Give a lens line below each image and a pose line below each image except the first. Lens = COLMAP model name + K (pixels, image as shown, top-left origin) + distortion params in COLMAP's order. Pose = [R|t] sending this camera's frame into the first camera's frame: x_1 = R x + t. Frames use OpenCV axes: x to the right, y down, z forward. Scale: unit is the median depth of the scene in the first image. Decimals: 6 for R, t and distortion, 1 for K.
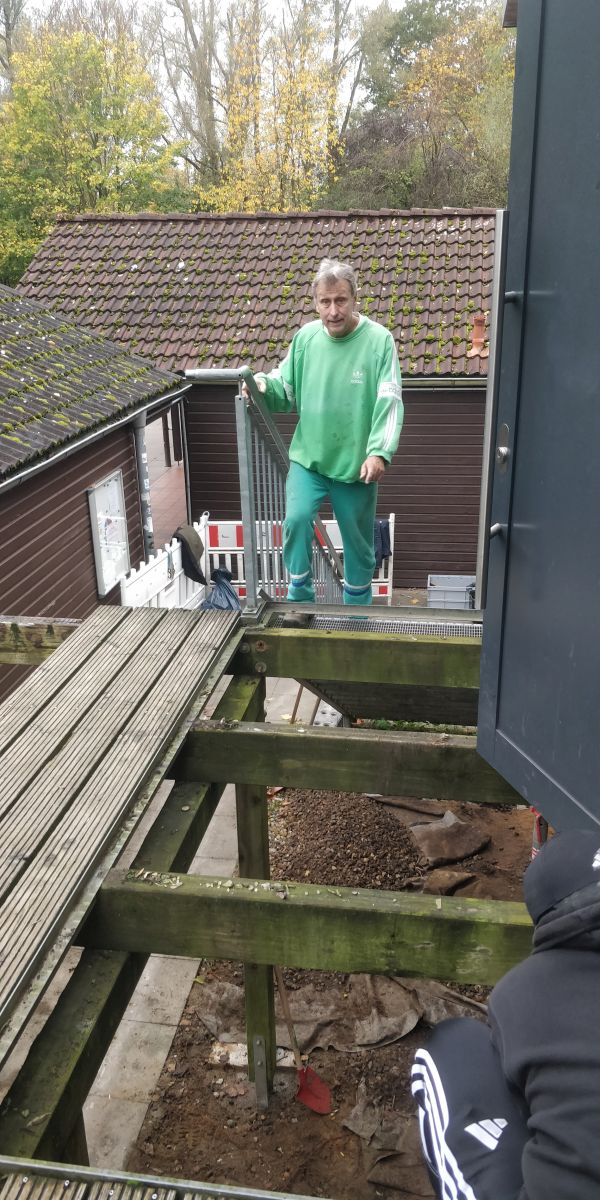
lens RADIAL K [[970.0, 0, 300.0], [0, 970.0, 600.0], [0, 0, 1]] dist [0.081676, -0.176219]
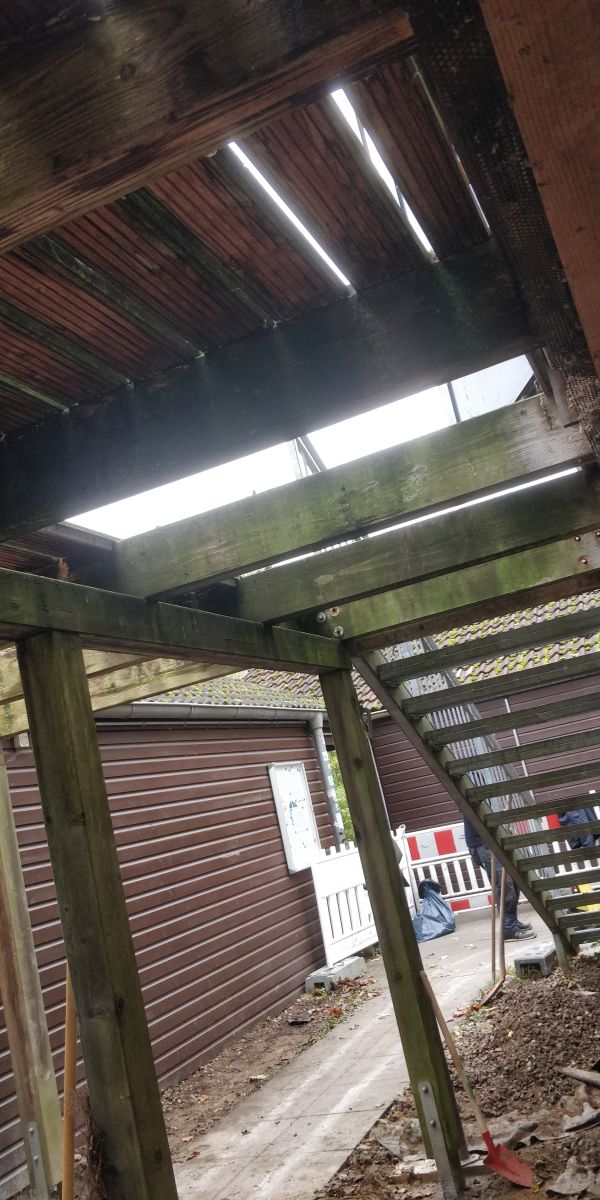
lens RADIAL K [[970.0, 0, 300.0], [0, 970.0, 600.0], [0, 0, 1]] dist [0.081676, -0.176219]
pose [[0.951943, -0.237031, -0.193962, 0.053897], [0.101044, 0.840887, -0.531695, 0.239808], [0.289128, 0.486545, 0.824427, 0.026967]]
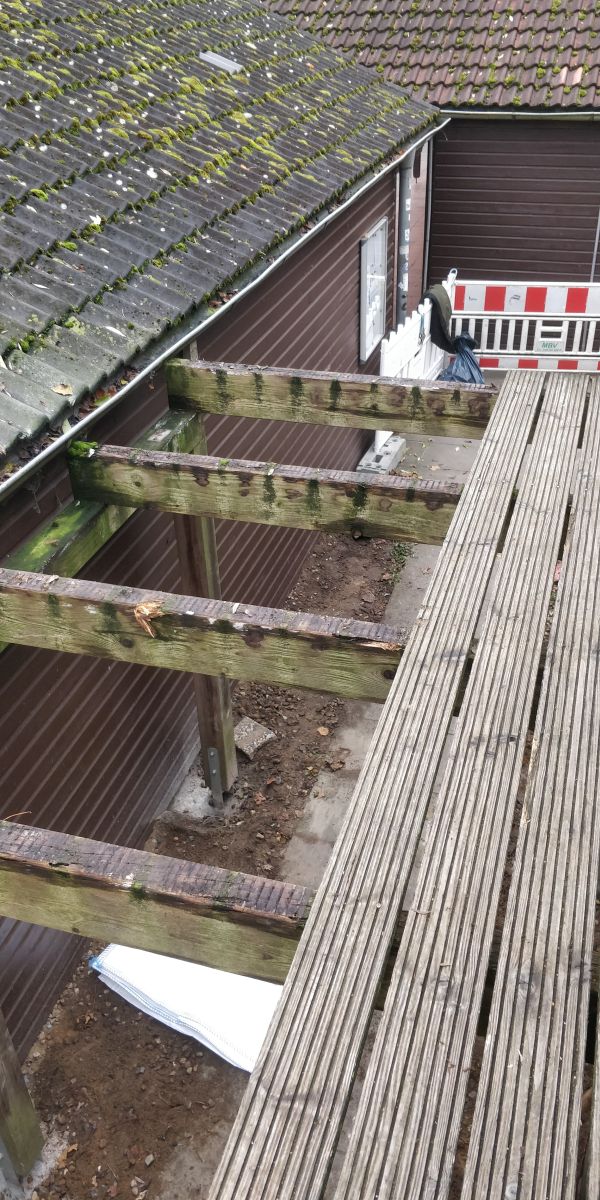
lens RADIAL K [[1009.8, 0, 303.2], [0, 1009.8, 561.0], [0, 0, 1]] dist [0.009235, -0.001632]
pose [[0.993018, 0.055006, -0.104353, -0.122378], [-0.034995, 0.982171, 0.184704, 0.005633], [0.112653, -0.179763, 0.977238, 0.025852]]
